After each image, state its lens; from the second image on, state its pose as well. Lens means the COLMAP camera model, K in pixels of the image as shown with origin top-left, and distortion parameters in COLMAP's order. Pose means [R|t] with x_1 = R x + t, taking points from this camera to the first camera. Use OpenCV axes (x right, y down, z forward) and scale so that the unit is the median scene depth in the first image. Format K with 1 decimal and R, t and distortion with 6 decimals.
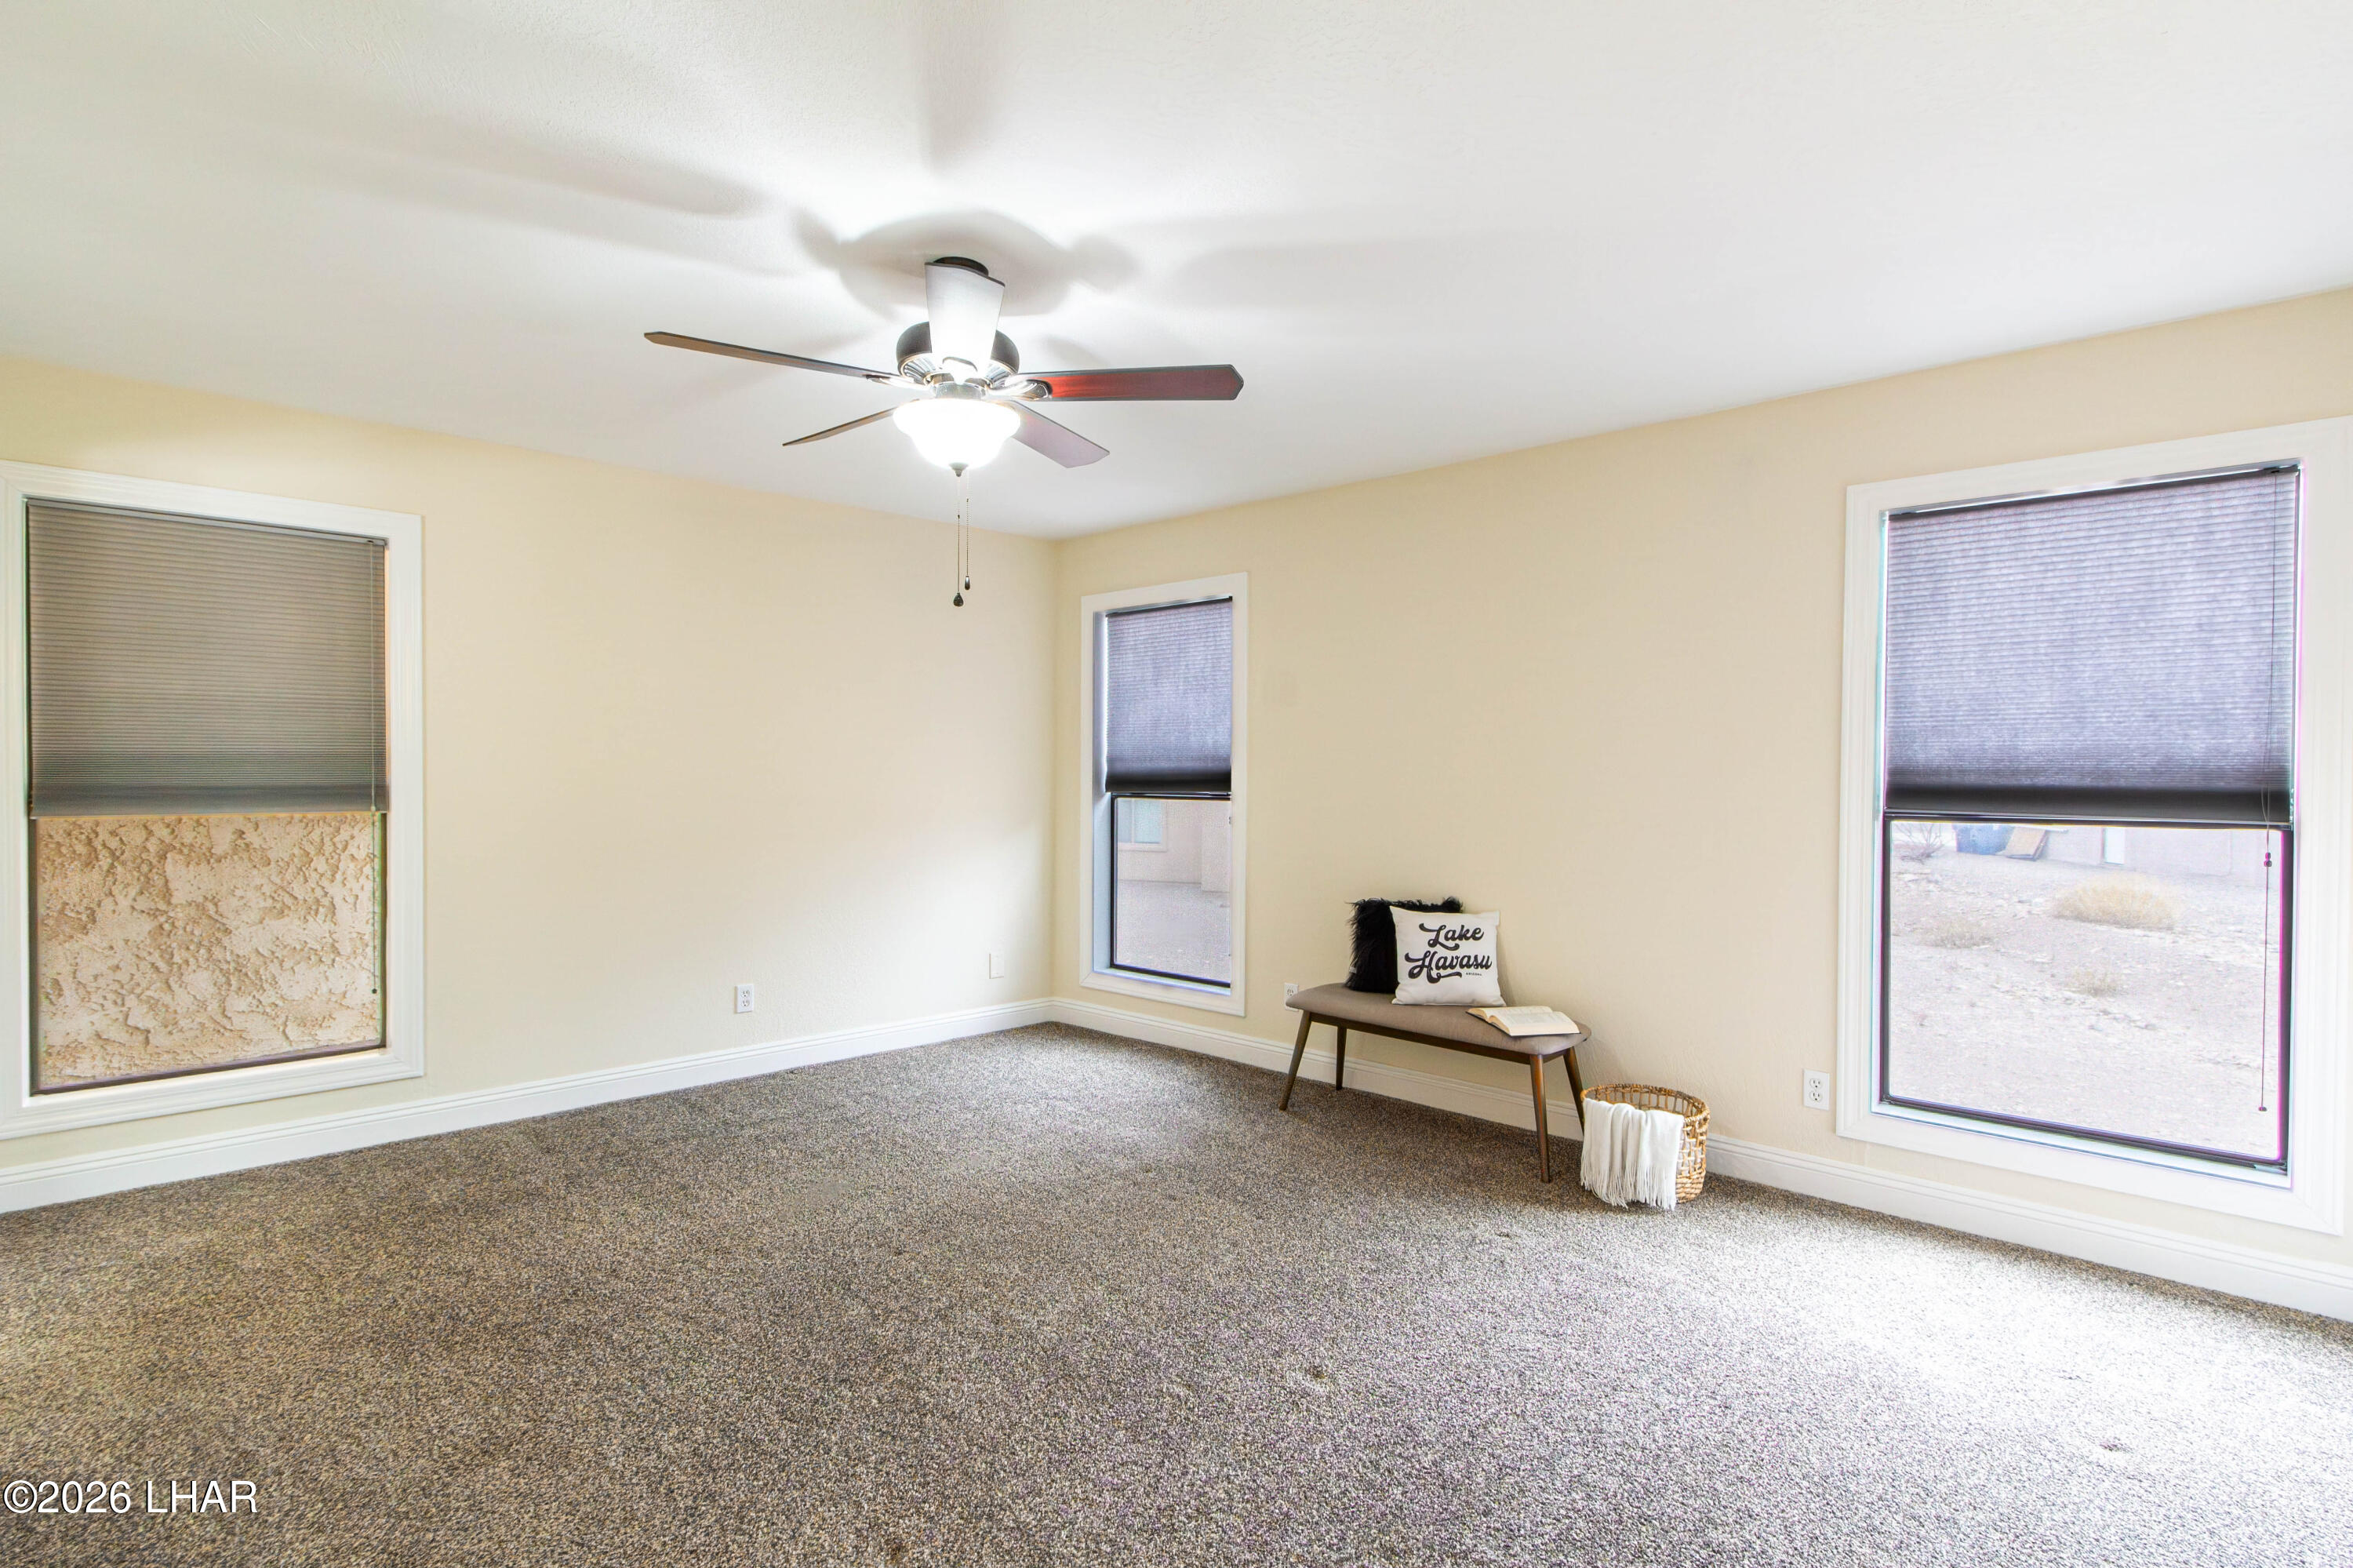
lens RADIAL K [[1121.3, 0, 1175.0], [0, 1121.3, 781.9], [0, 0, 1]] dist [0.002760, 0.000180]
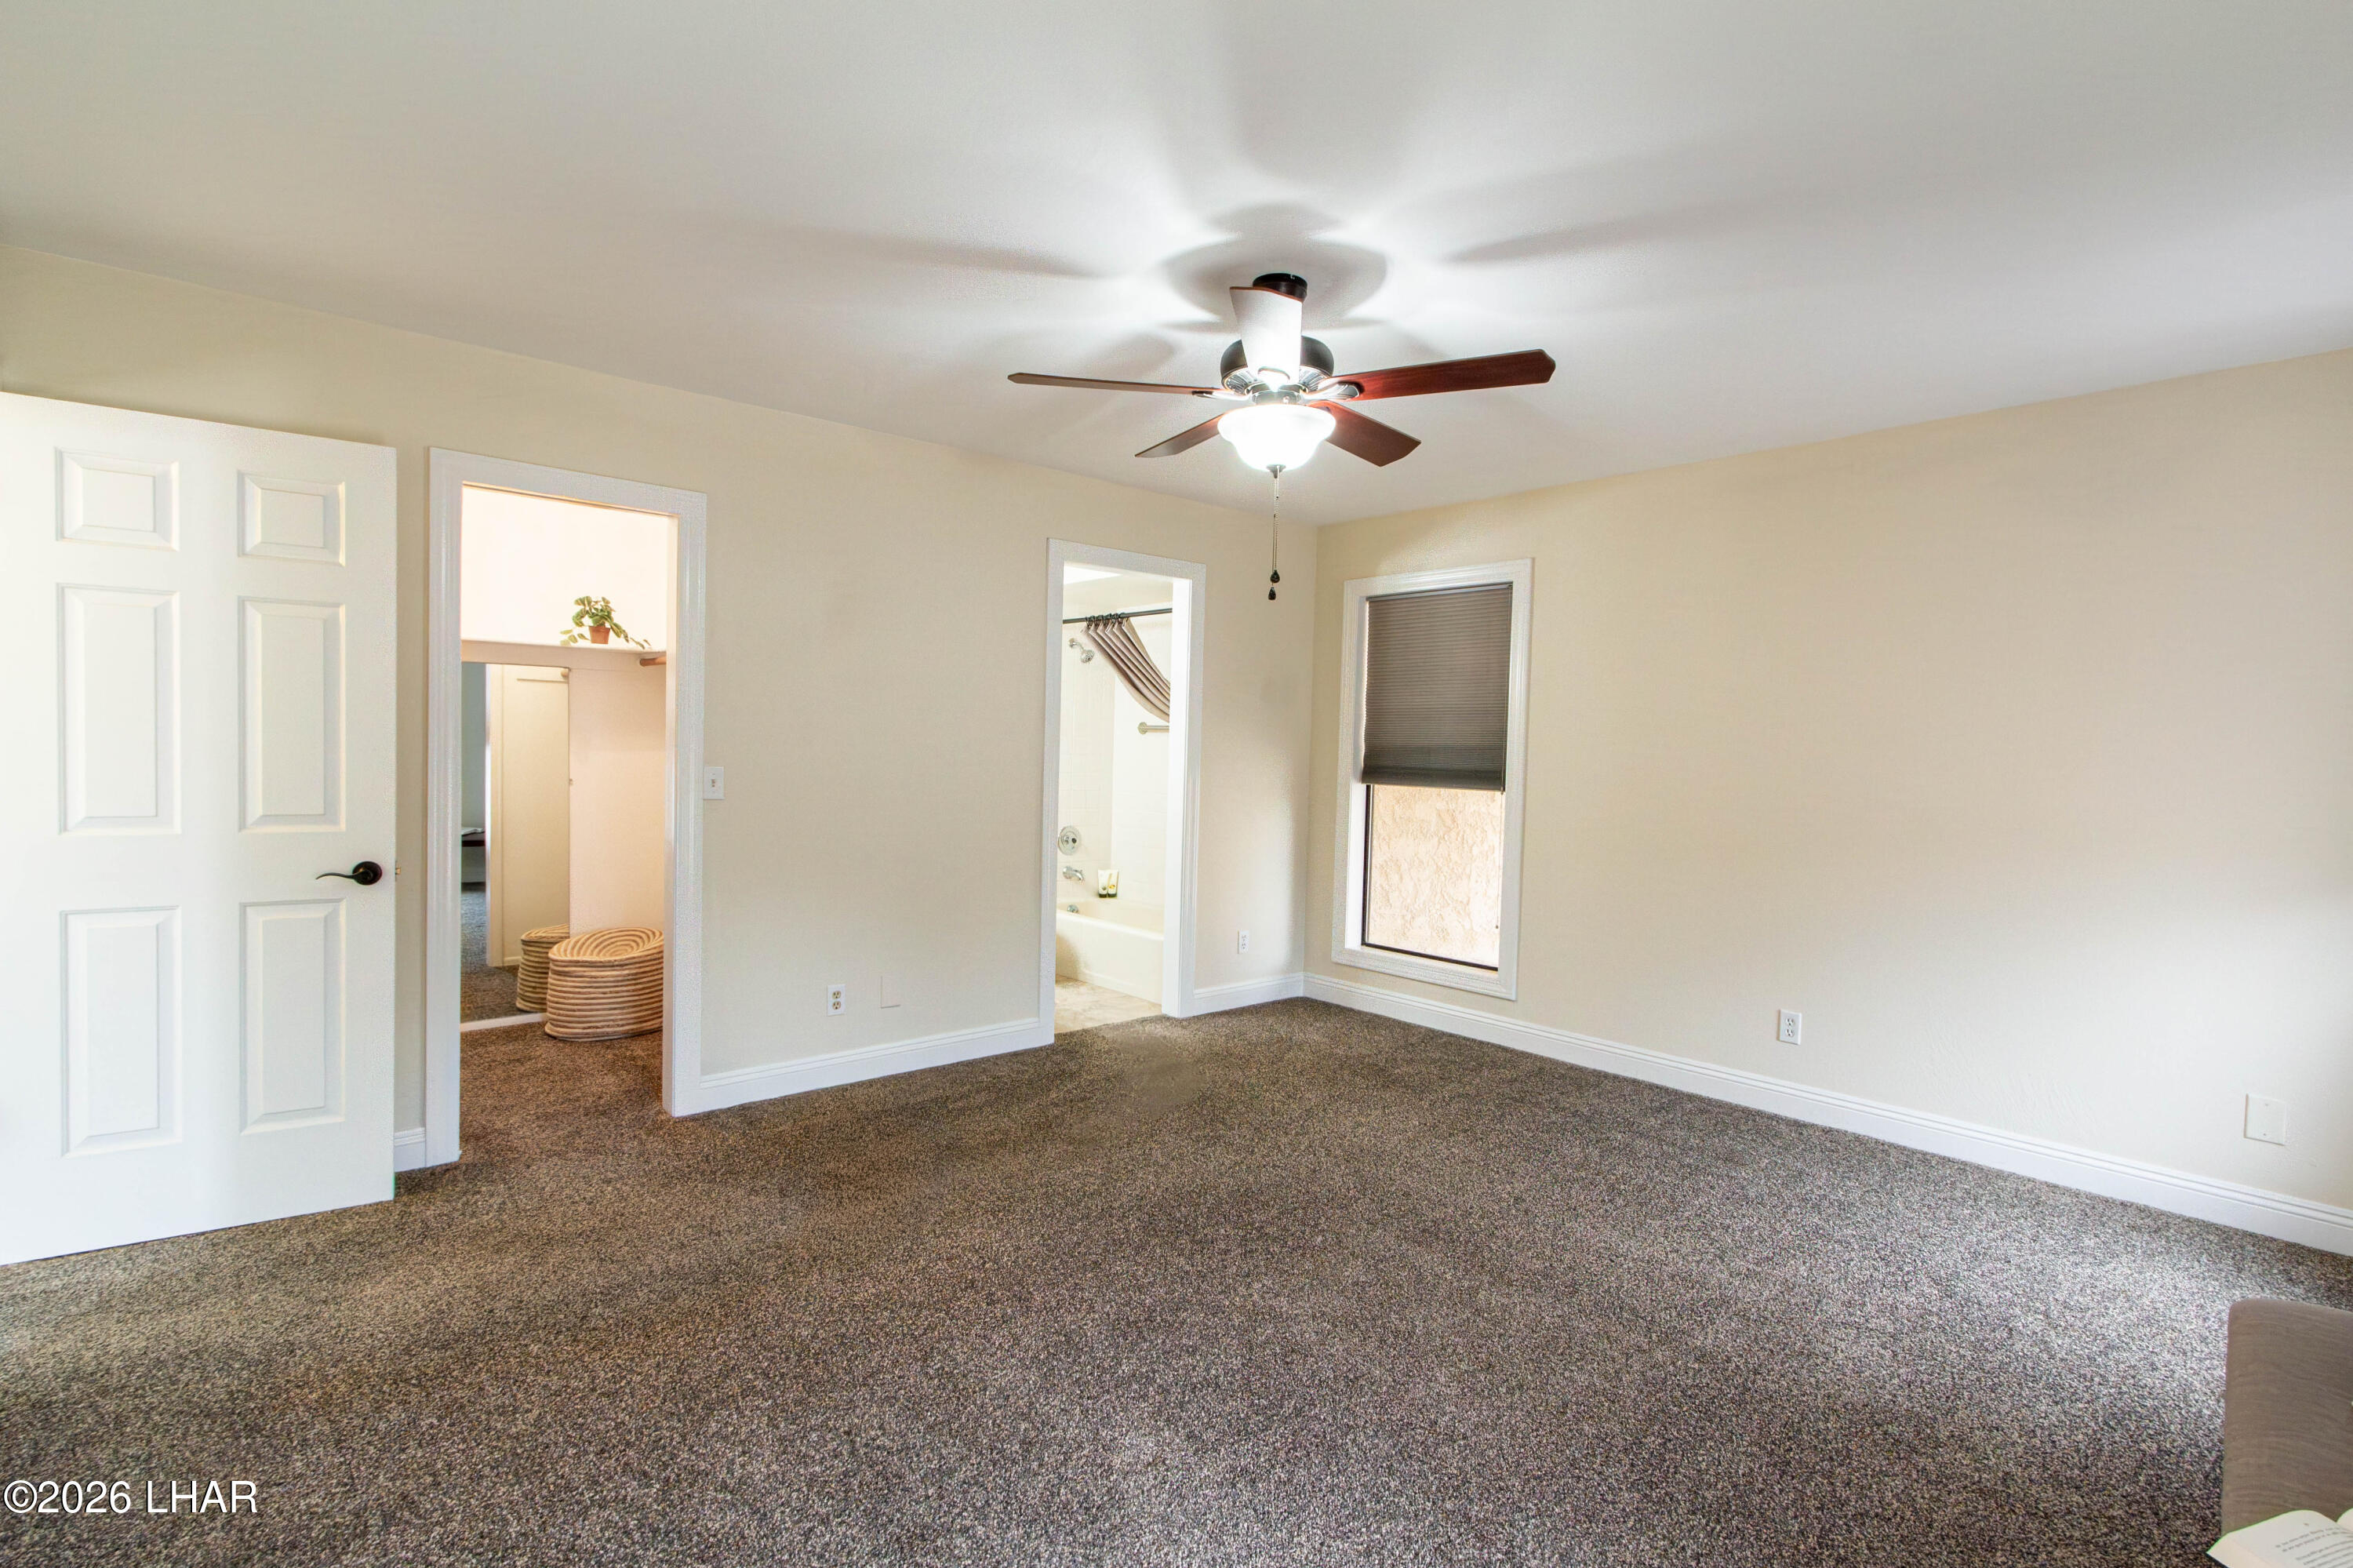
lens RADIAL K [[1121.3, 0, 1174.8], [0, 1121.3, 784.4], [0, 0, 1]] dist [0.002760, 0.000180]
pose [[-0.027067, 0.029709, -0.999192, 0.641850], [-0.036908, 0.998847, 0.030699, -0.007470], [0.998952, 0.037709, -0.025939, 0.683524]]
